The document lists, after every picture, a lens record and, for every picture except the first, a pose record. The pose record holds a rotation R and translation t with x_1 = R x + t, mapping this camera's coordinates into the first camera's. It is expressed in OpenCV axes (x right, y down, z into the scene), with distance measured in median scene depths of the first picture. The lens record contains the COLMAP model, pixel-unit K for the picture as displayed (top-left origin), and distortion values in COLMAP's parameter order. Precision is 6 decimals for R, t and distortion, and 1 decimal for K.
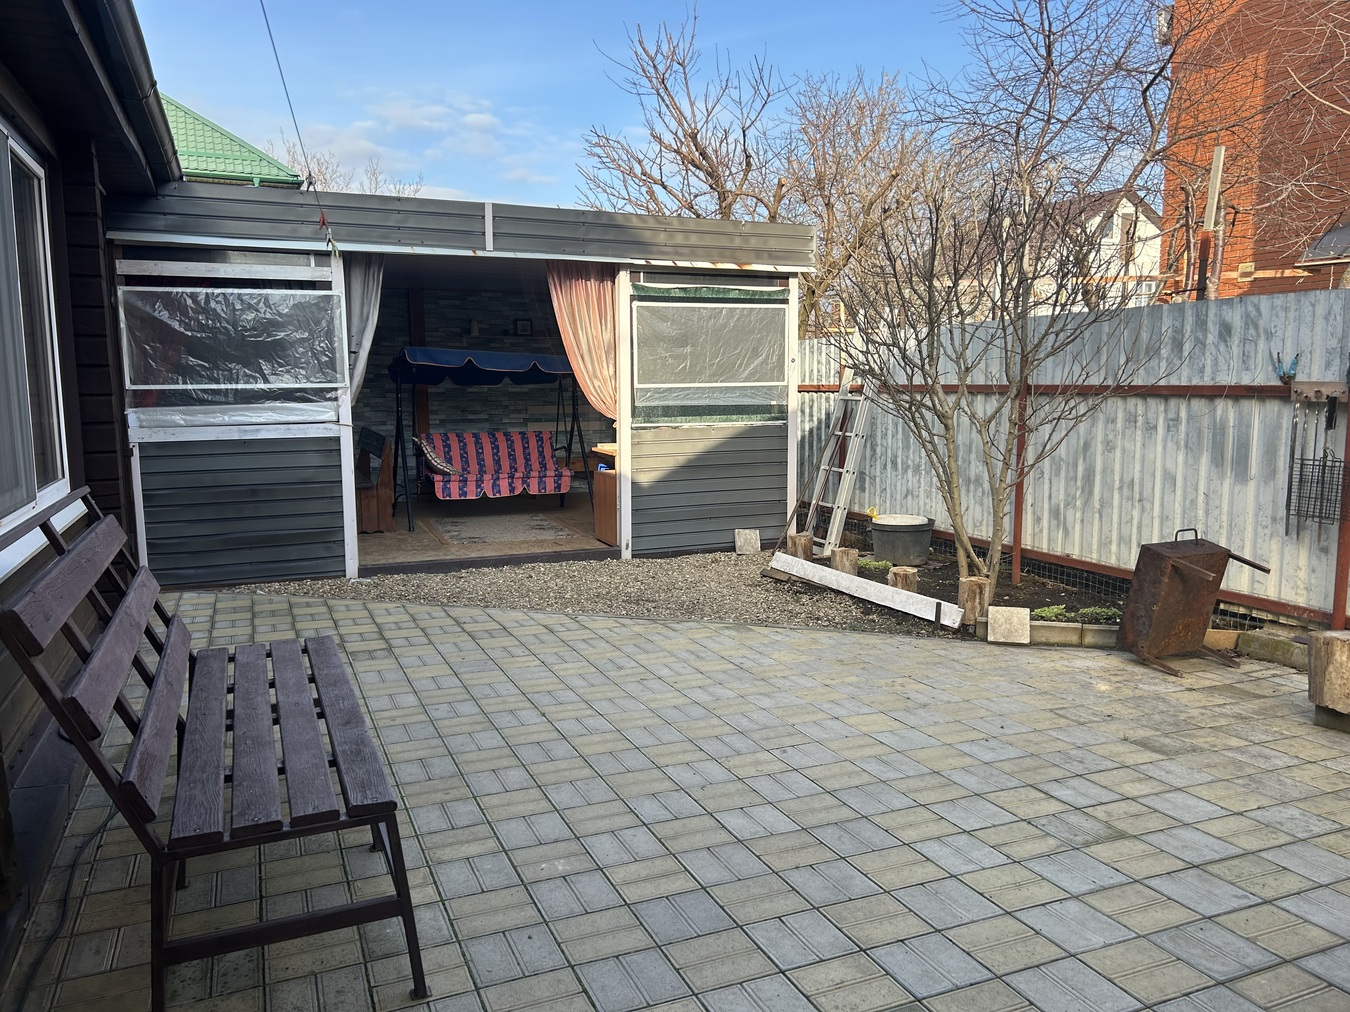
lens RADIAL K [[1015.8, 0, 674.6], [0, 1015.8, 511.3], [0, 0, 1]] dist [0.016521, -0.004604]
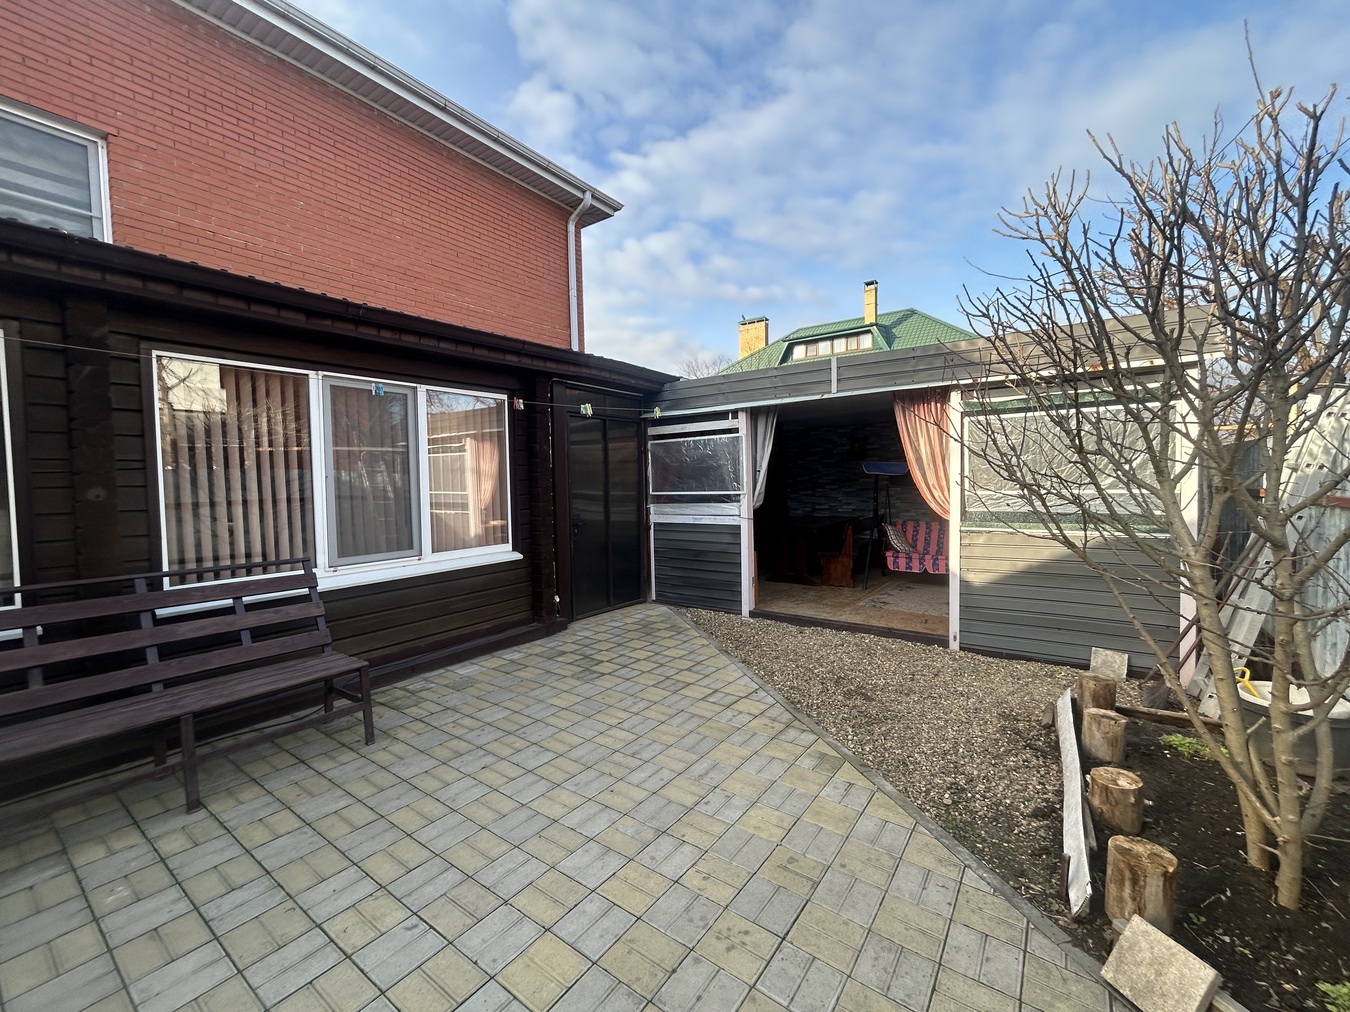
lens RADIAL K [[544.2, 0, 675.1], [0, 544.2, 495.1], [0, 0, 1]] dist [-0.004567, 0.000809]
pose [[0.517369, 0.016357, -0.855606, 0.331402], [-0.090106, 0.995301, -0.035458, -0.079536], [0.851006, 0.095440, 0.516412, 0.473795]]
